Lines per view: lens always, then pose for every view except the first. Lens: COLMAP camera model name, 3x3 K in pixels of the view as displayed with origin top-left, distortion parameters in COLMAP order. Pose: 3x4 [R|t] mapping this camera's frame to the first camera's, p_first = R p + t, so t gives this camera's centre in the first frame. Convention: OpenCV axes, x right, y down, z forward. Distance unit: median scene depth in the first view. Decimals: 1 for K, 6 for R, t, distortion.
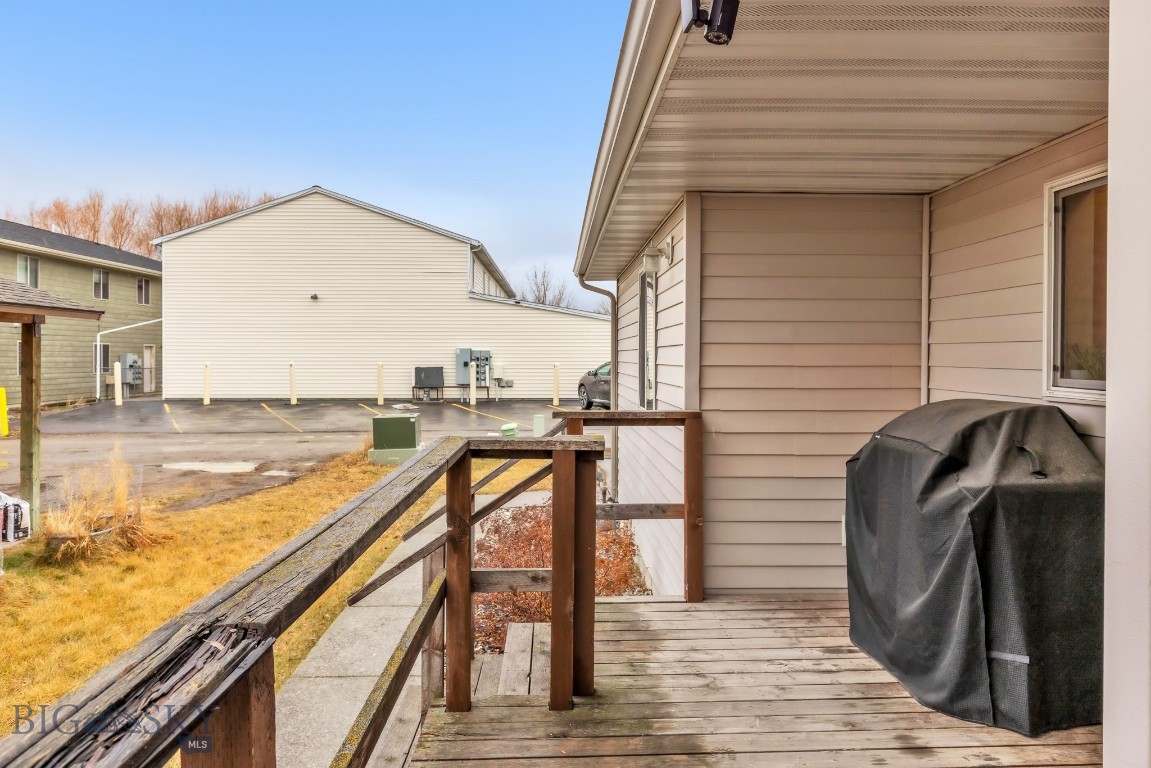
lens RADIAL K [[872.2, 0, 575.5], [0, 872.2, 384.0], [0, 0, 1]] dist [0.003449, 0.000405]
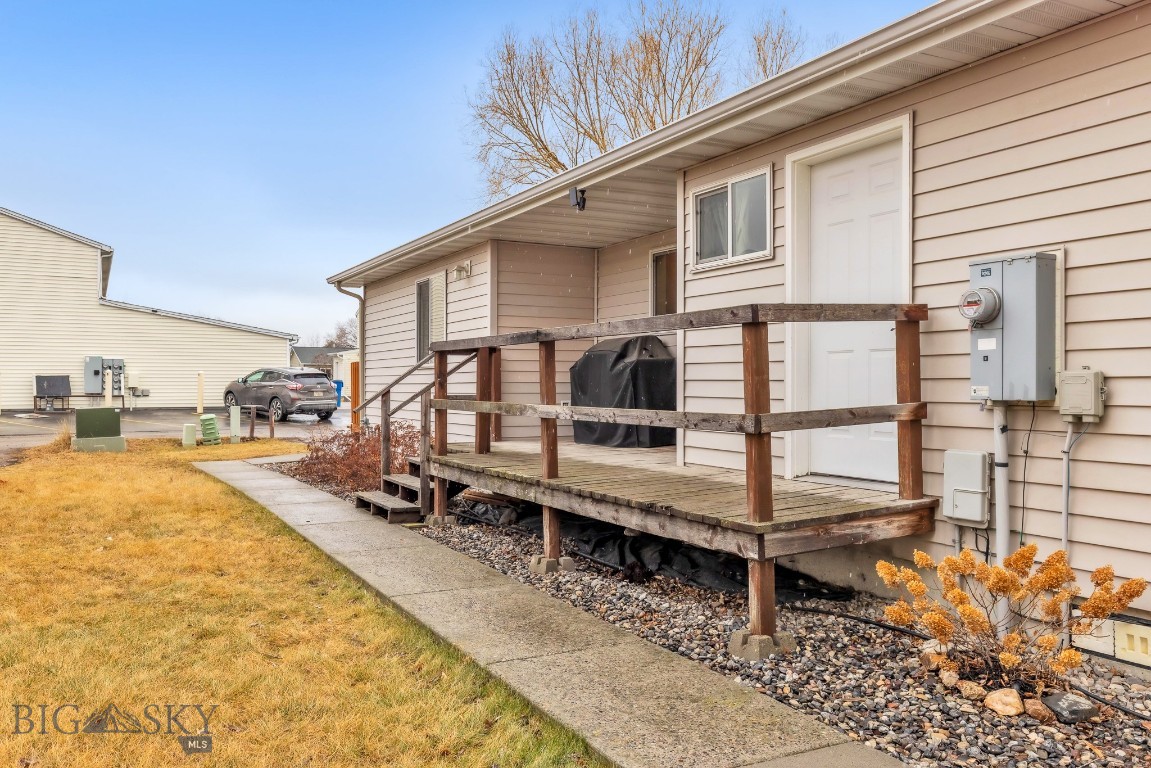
lens RADIAL K [[928.5, 0, 575.5], [0, 928.5, 384.0], [0, 0, 1]] dist [-0.000891, -0.003188]
pose [[0.899224, 0.002386, 0.437483, -0.103300], [0.012438, 0.999442, -0.031015, 0.029668], [-0.437313, 0.033331, 0.898692, -0.163308]]
